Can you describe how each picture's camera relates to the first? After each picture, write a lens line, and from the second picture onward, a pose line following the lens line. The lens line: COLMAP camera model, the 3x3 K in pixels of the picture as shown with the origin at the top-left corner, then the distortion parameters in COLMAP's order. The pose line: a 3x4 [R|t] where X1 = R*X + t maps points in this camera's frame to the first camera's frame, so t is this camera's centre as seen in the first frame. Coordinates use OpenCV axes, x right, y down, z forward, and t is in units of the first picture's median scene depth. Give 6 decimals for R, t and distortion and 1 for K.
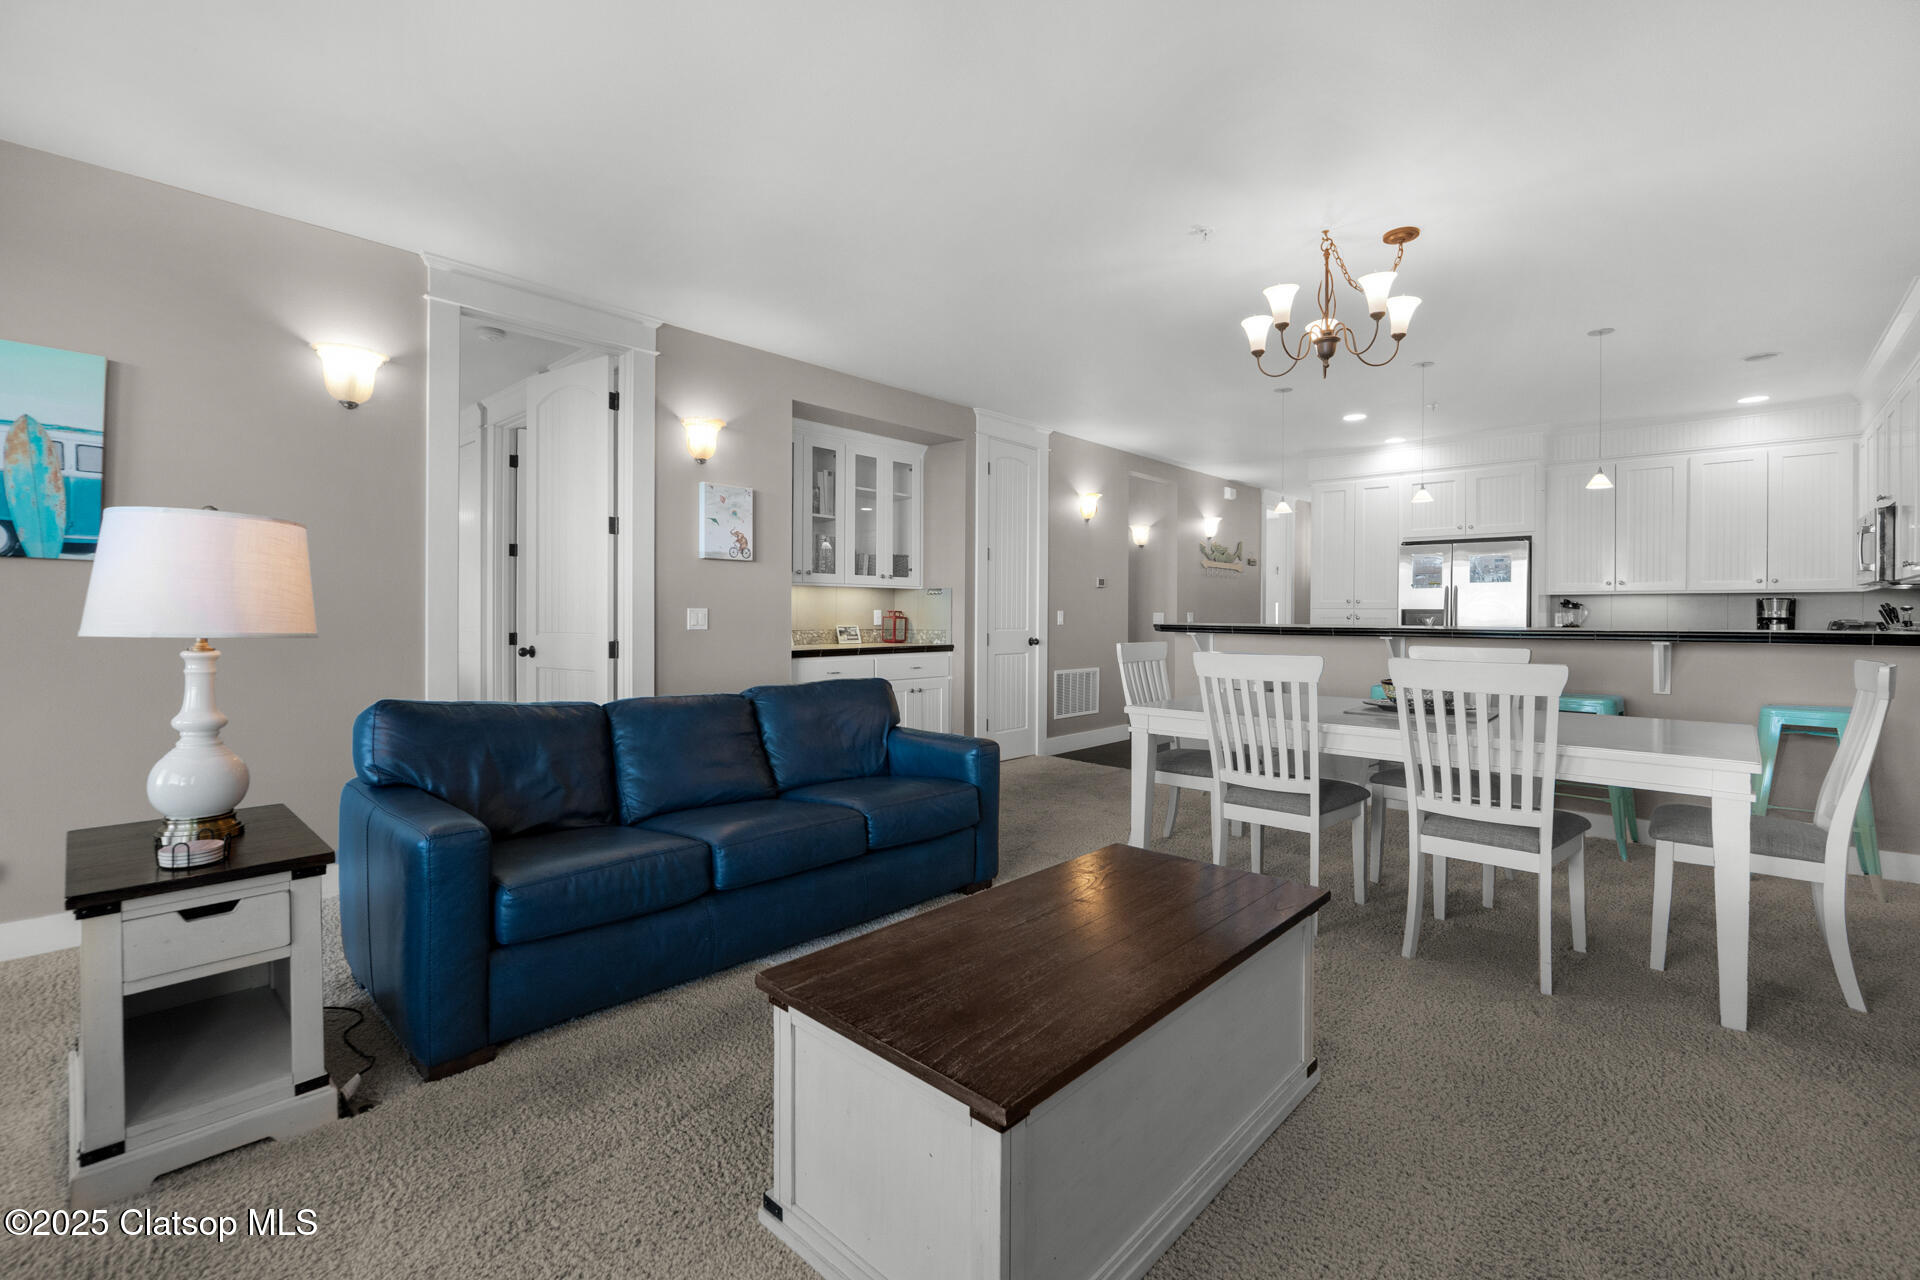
lens RADIAL K [[819.6, 0, 959.9], [0, 819.6, 615.1], [0, 0, 1]] dist [-0.010377, -0.001636]
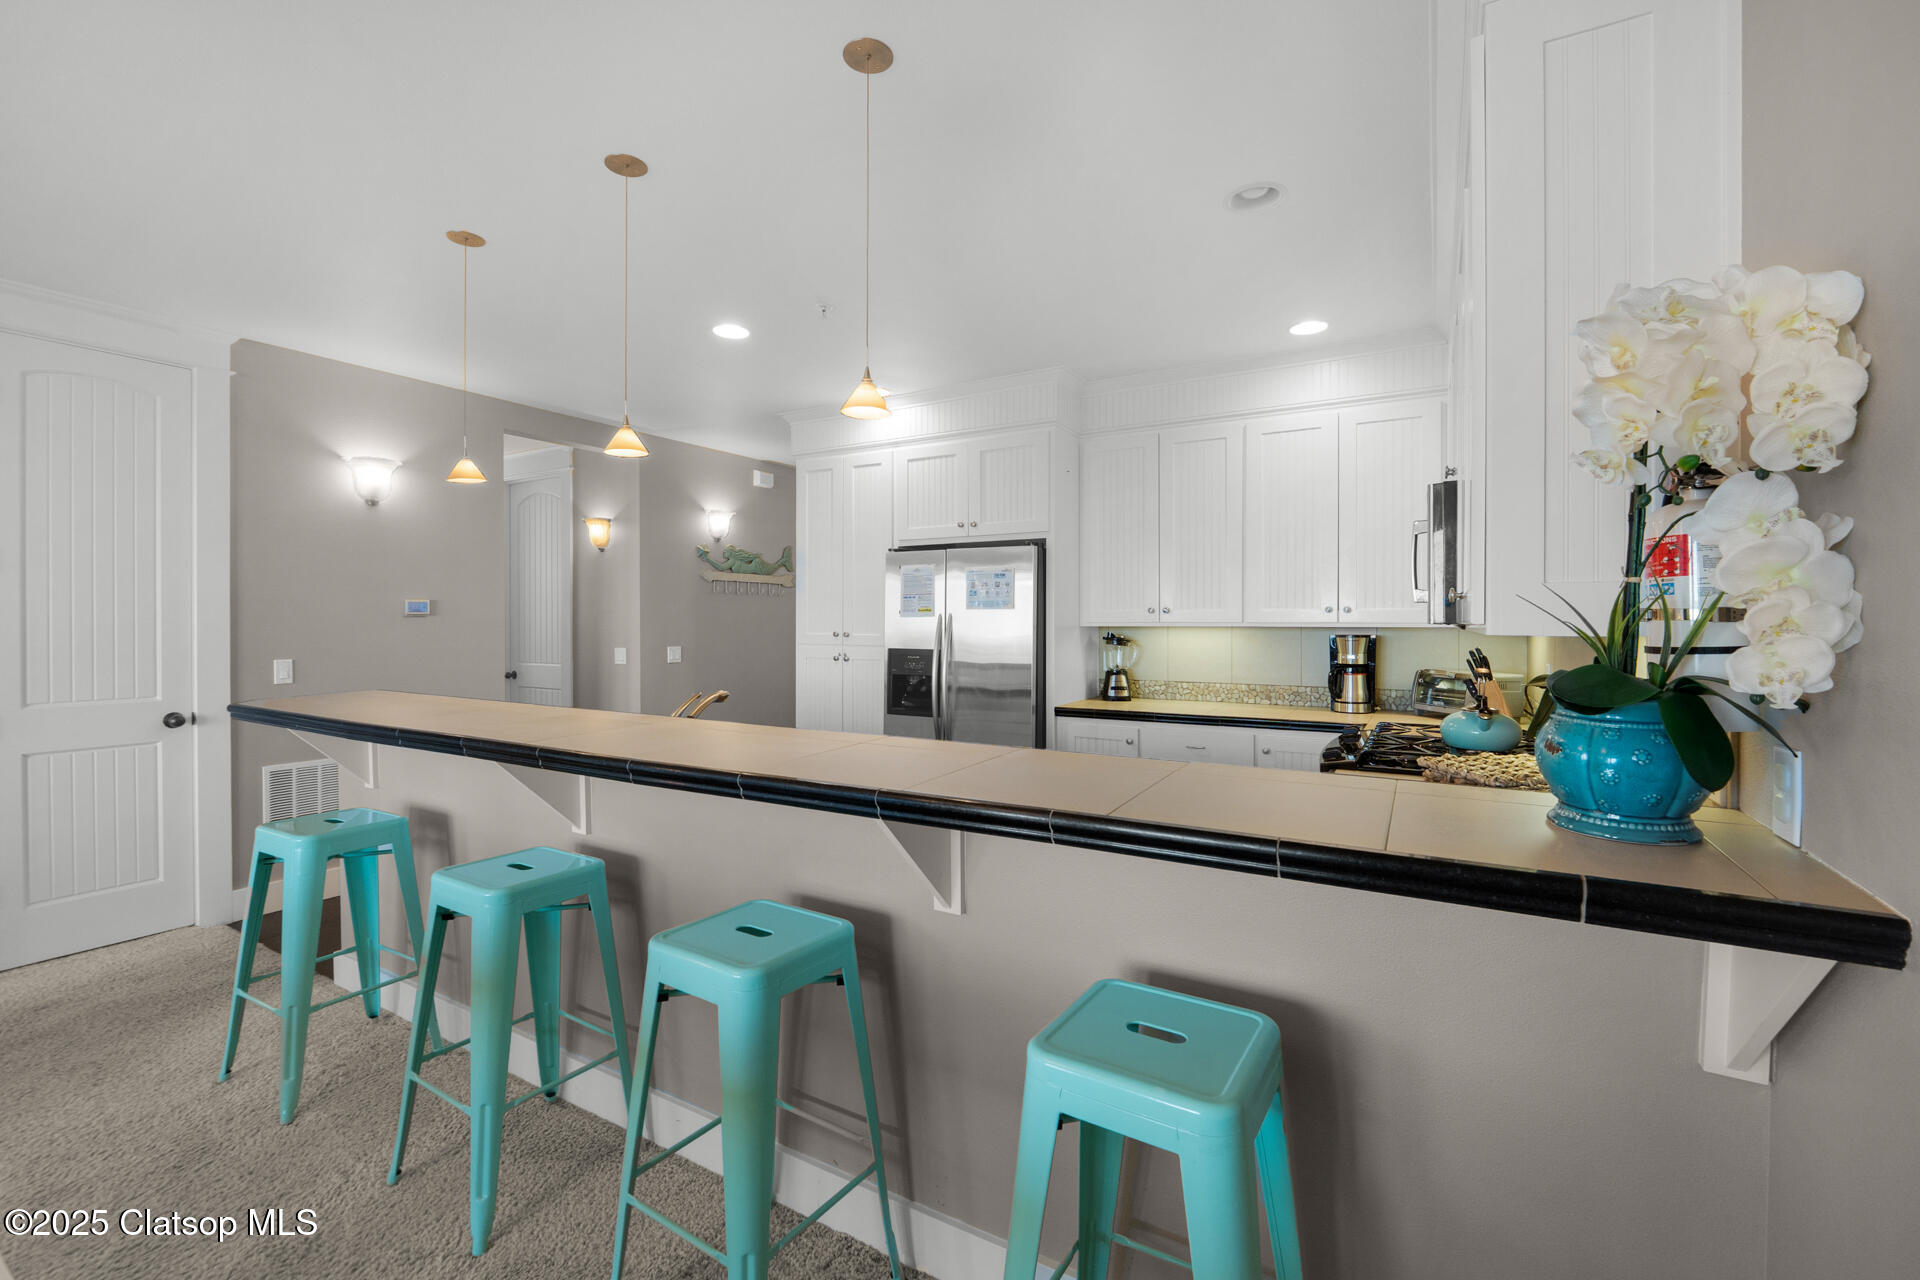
lens RADIAL K [[819.6, 0, 960.3], [0, 819.6, 628.9], [0, 0, 1]] dist [-0.010377, -0.001636]
pose [[0.975865, -0.007106, 0.218257, 0.545906], [0.005250, 0.999945, 0.009083, -0.034481], [-0.218309, -0.007718, 0.975849, 0.410529]]
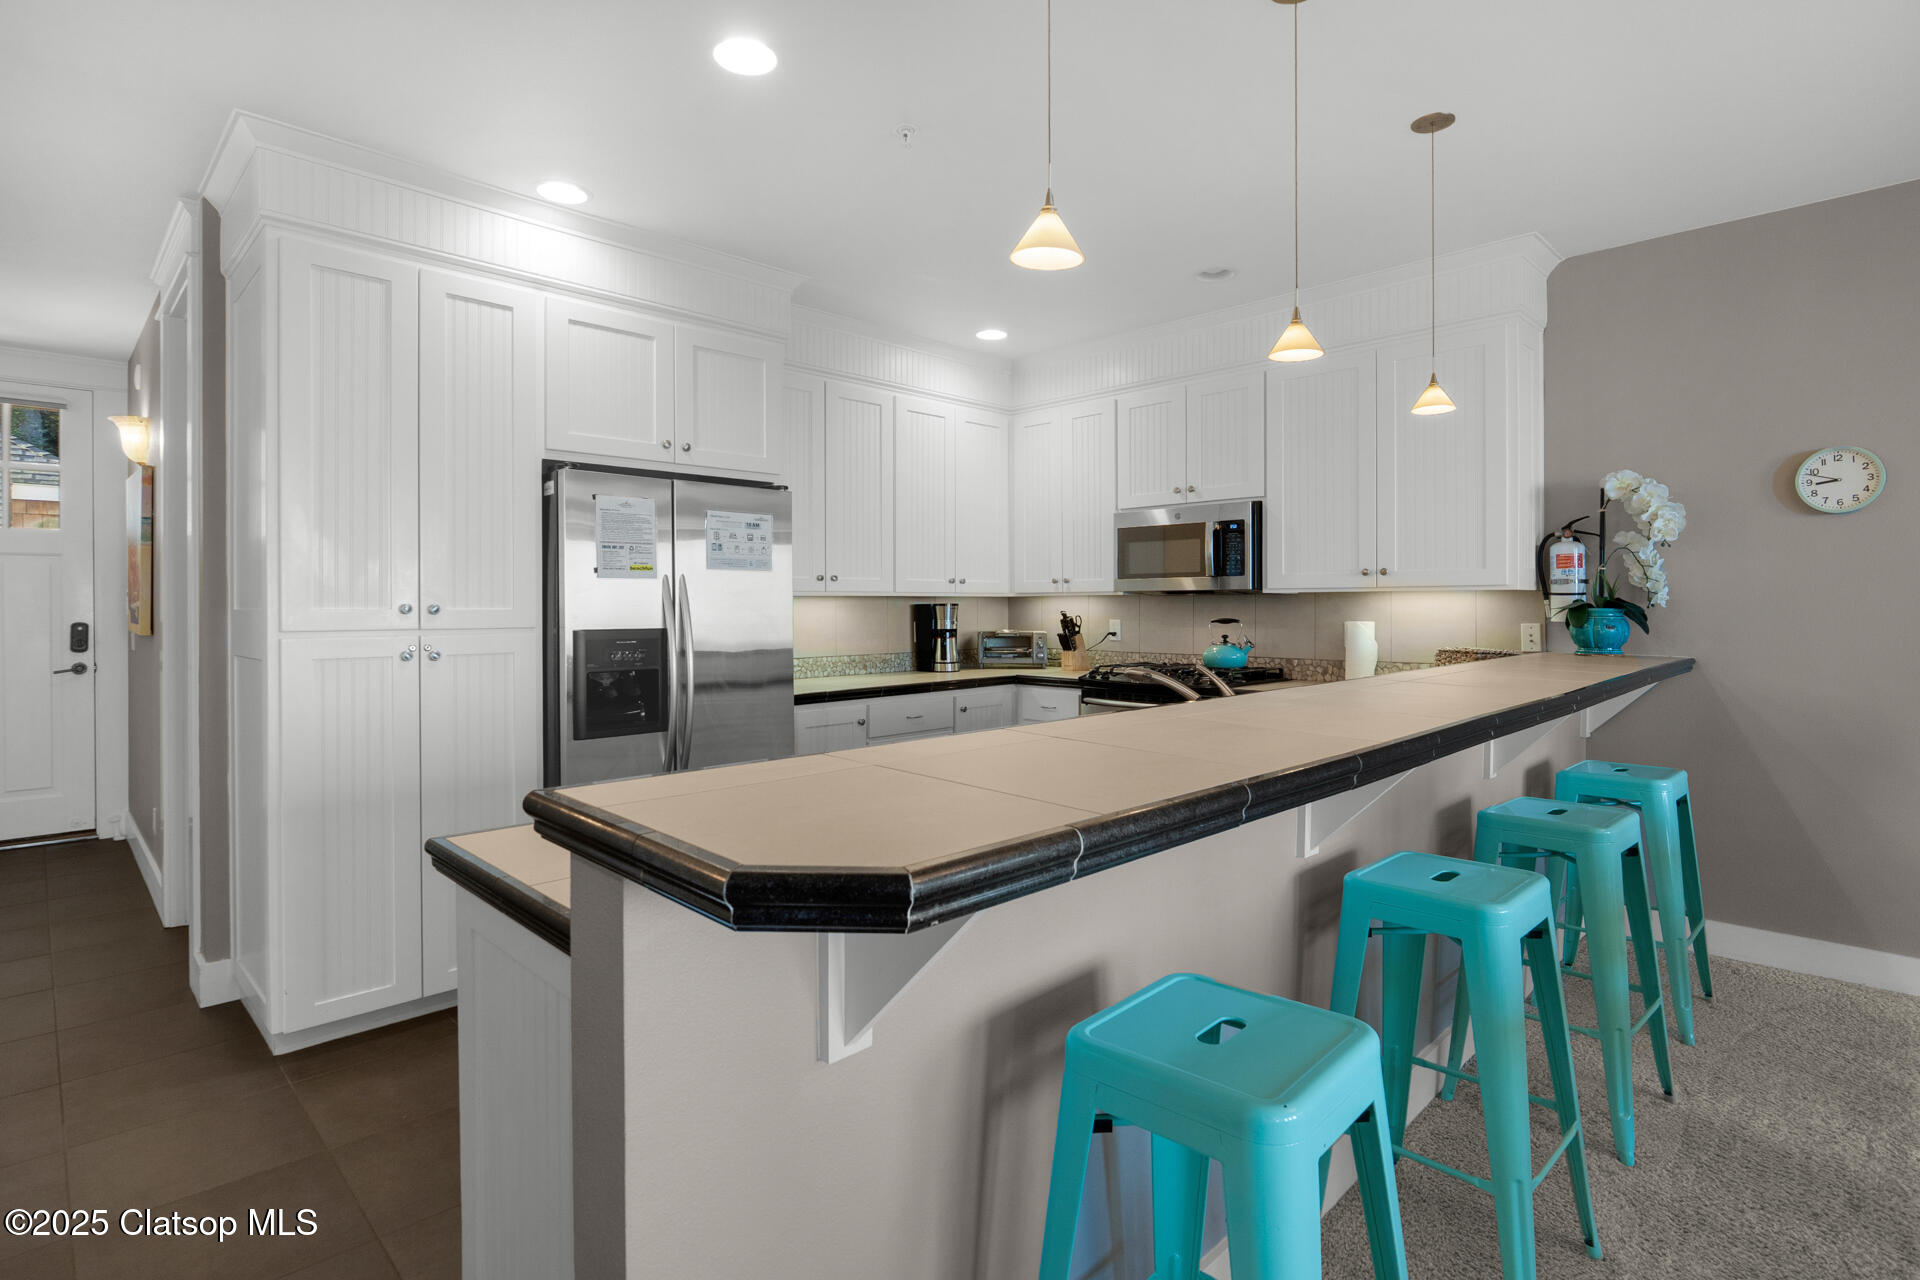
lens RADIAL K [[943.6, 0, 956.7], [0, 943.6, 624.3], [0, 0, 1]] dist [-0.010269, -0.001157]
pose [[0.043986, -0.026722, 0.998675, 0.114362], [0.004363, 0.999638, 0.026555, -0.025739], [-0.999023, 0.003189, 0.044086, 0.958089]]
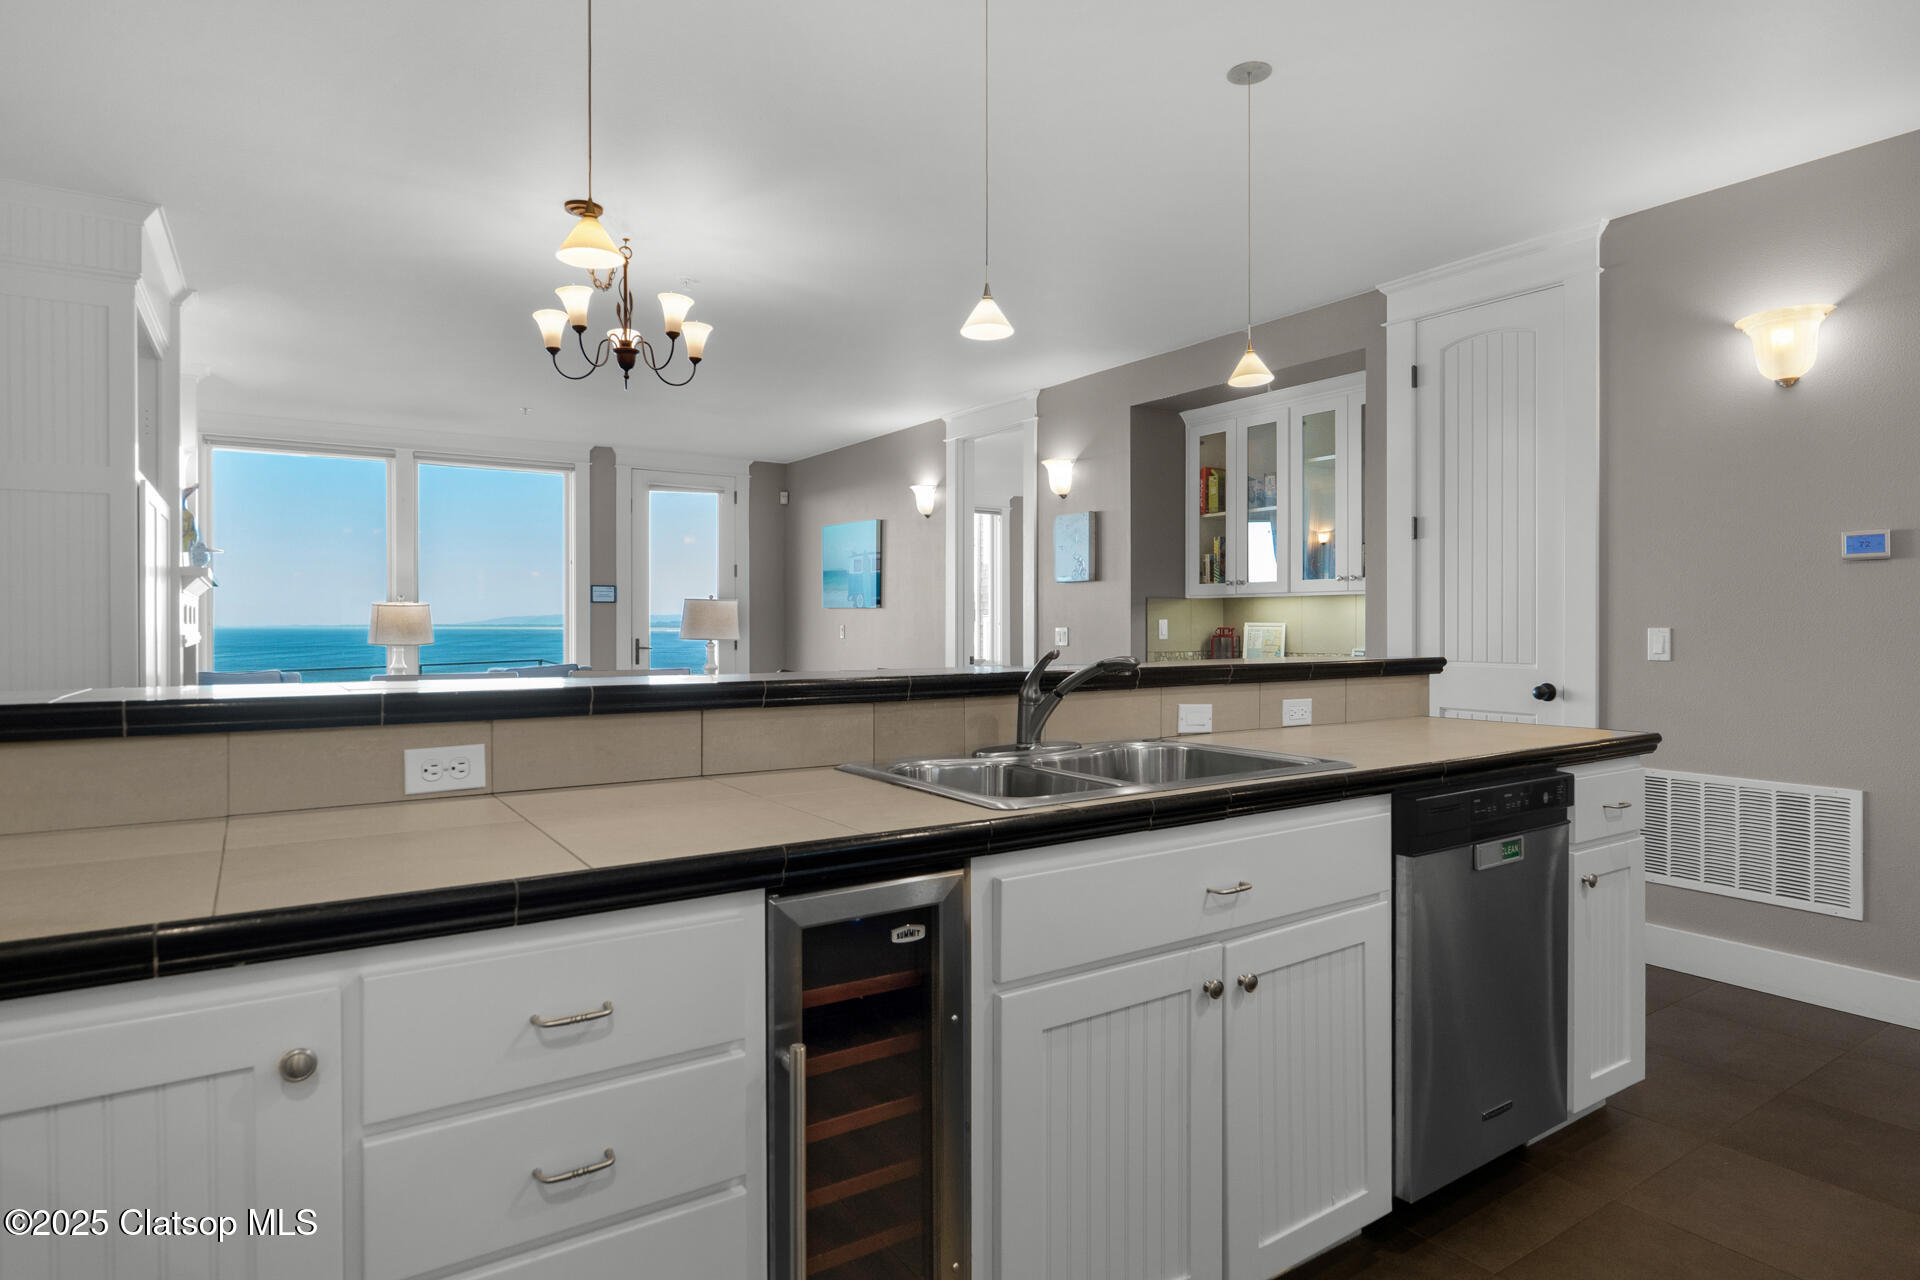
lens RADIAL K [[1090.0, 0, 971.2], [0, 1090.0, 634.4], [0, 0, 1]] dist [-0.008319, -0.001812]
pose [[-0.229516, 0.003880, -0.973297, 0.891964], [-0.002954, 0.999985, 0.004683, -0.003862], [0.973300, 0.003950, -0.229501, 0.930249]]
